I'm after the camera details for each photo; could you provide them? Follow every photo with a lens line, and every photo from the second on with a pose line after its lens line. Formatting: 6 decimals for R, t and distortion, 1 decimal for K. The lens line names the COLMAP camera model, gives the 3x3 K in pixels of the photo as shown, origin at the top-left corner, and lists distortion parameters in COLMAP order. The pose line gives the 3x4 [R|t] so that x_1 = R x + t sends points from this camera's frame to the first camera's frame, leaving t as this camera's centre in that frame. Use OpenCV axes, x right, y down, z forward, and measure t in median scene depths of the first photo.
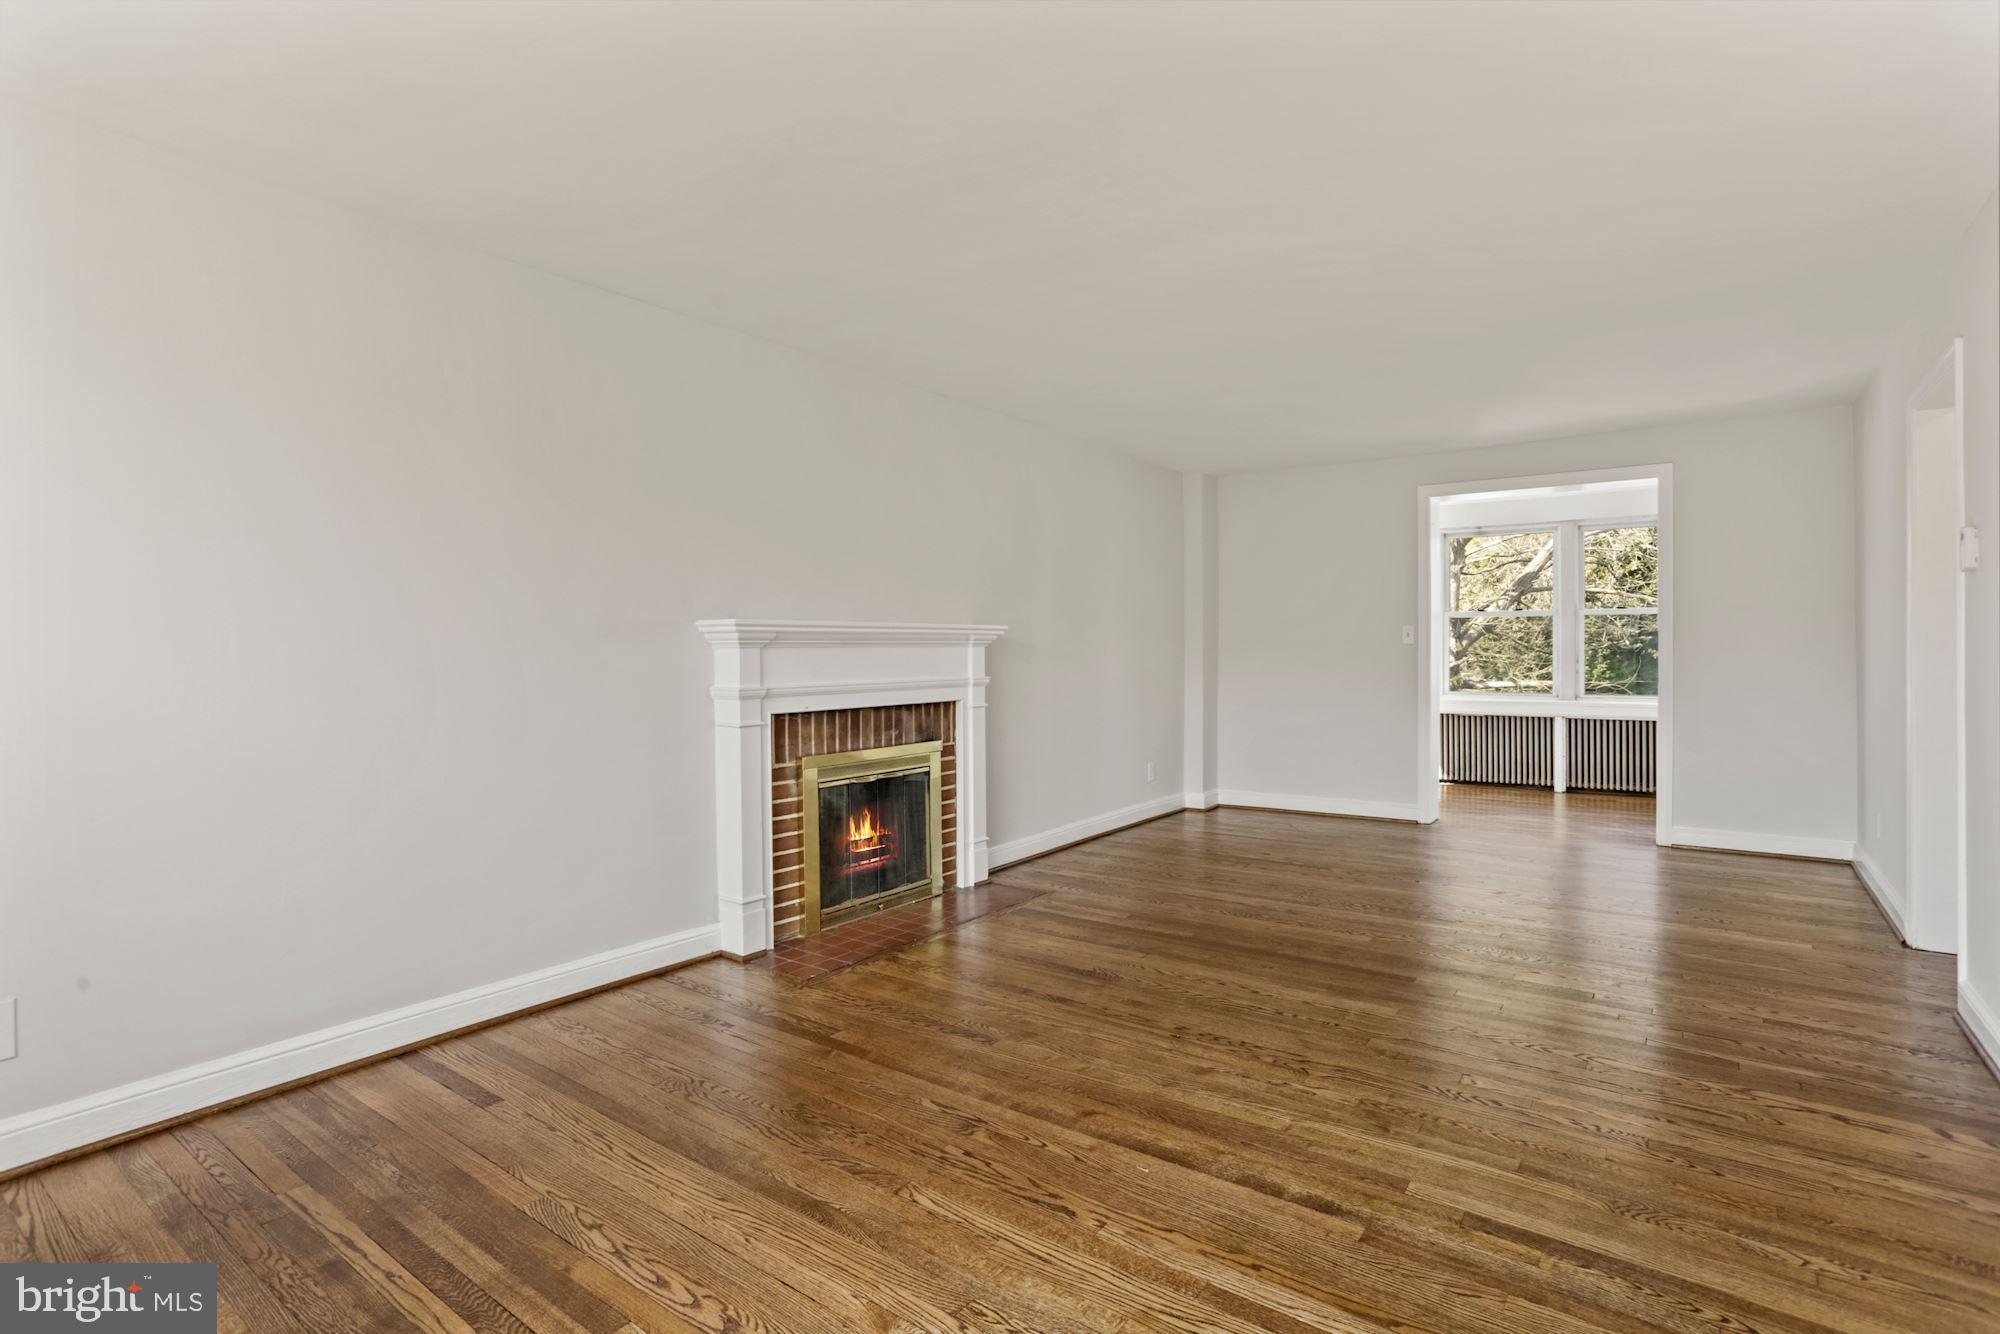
lens RADIAL K [[983.2, 0, 1012.5], [0, 983.2, 650.2], [0, 0, 1]] dist [-0.047132, 0.027568]
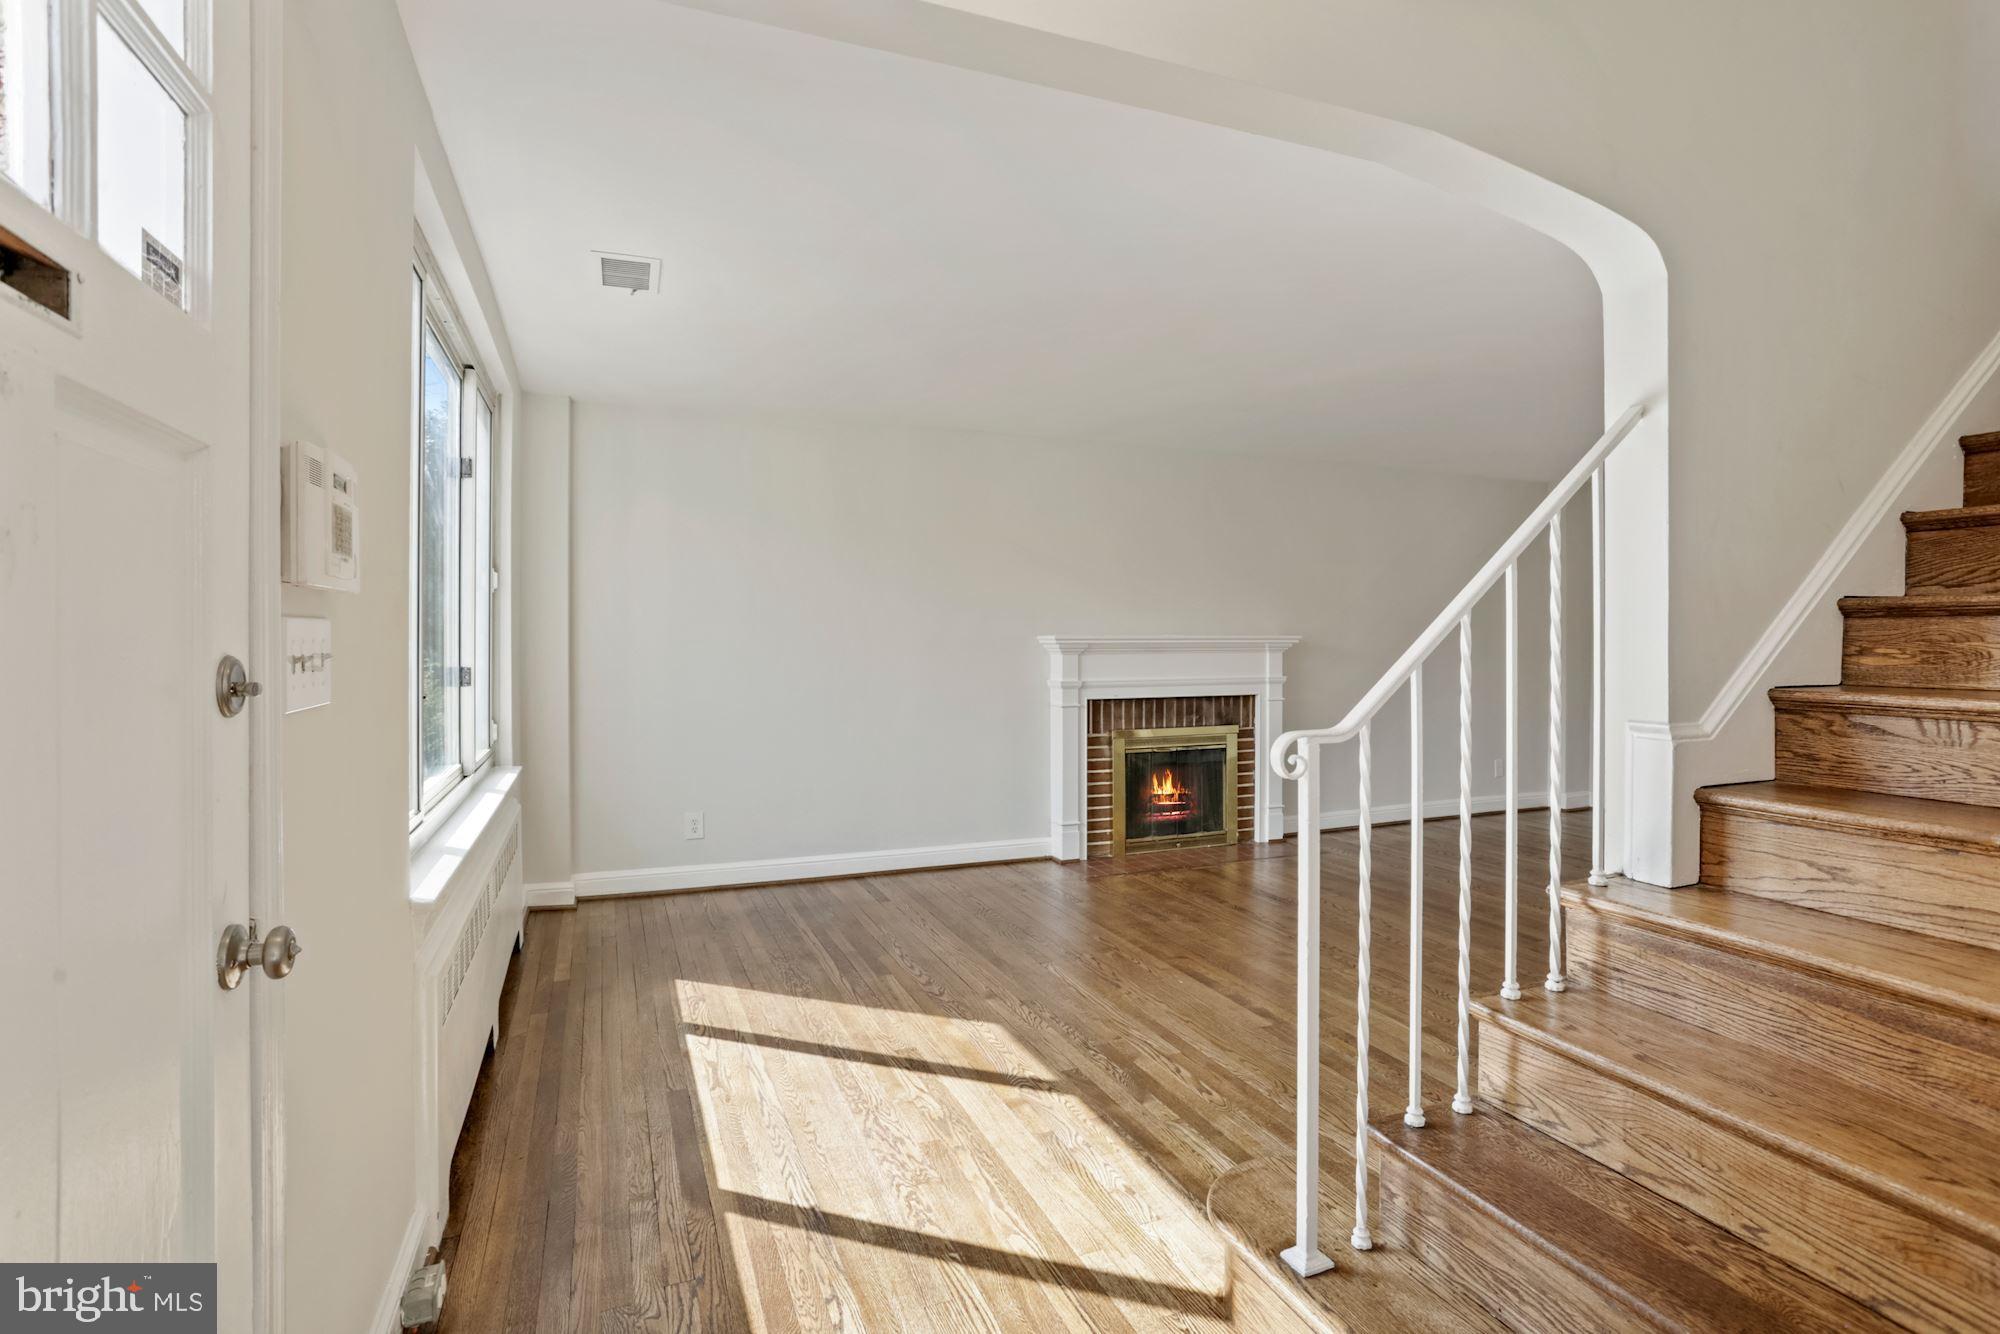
lens RADIAL K [[983.2, 0, 1001.3], [0, 983.2, 651.0], [0, 0, 1]] dist [-0.047132, 0.027568]
pose [[0.855559, 0.013499, -0.517530, 0.399253], [-0.006351, 0.999858, 0.015581, -0.028977], [0.517667, -0.010043, 0.855523, -0.316796]]
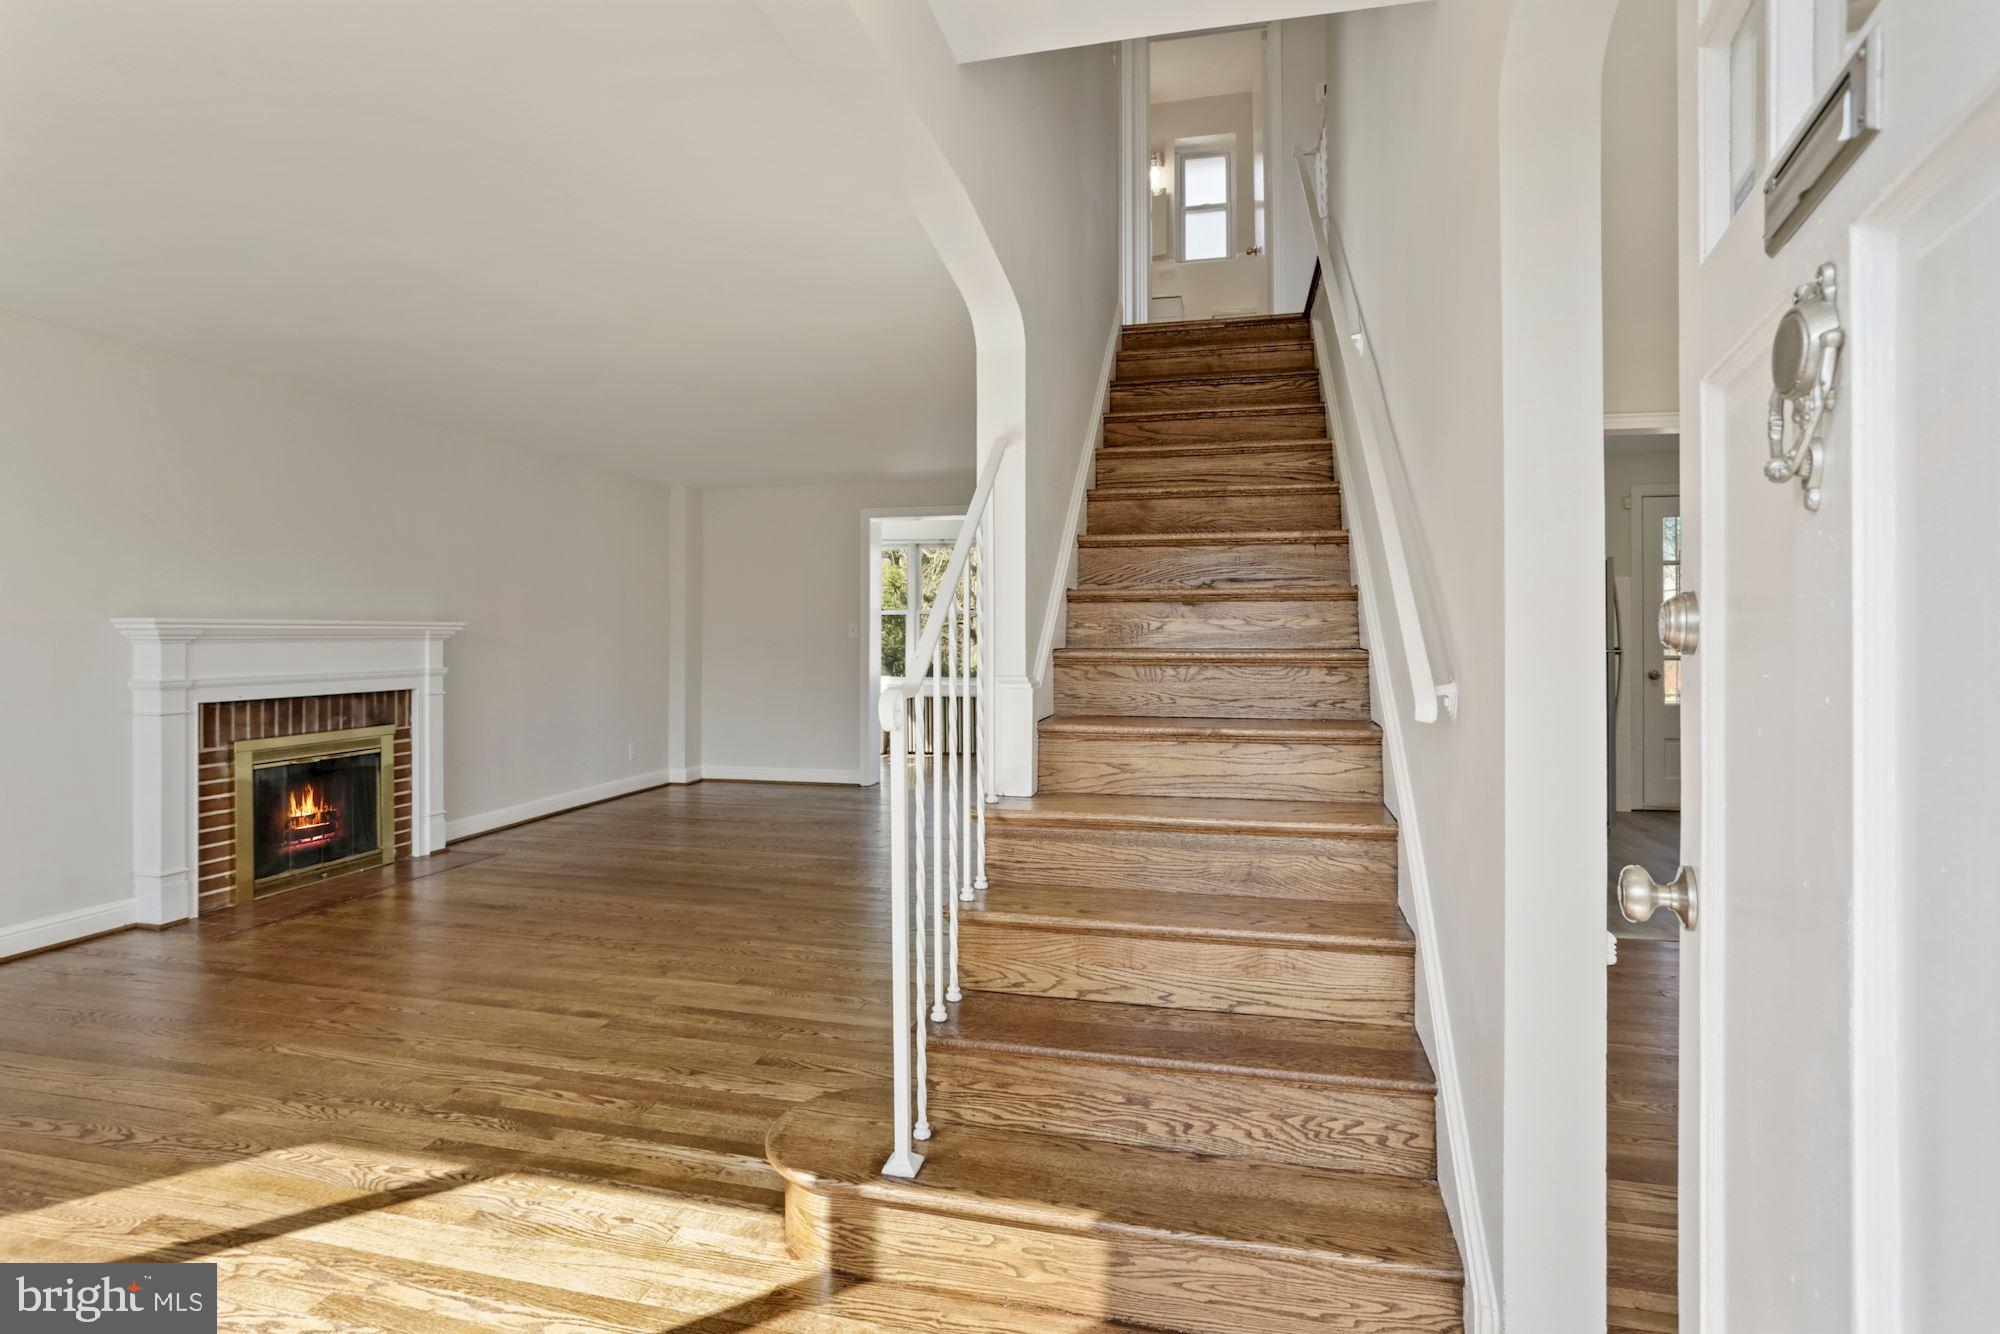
lens RADIAL K [[983.2, 0, 988.2], [0, 983.2, 631.6], [0, 0, 1]] dist [-0.047132, 0.027568]
pose [[0.924282, 0.007873, 0.381628, 0.159872], [-0.005750, 0.999961, -0.006703, -0.013239], [-0.381666, 0.004001, 0.924292, -0.339954]]
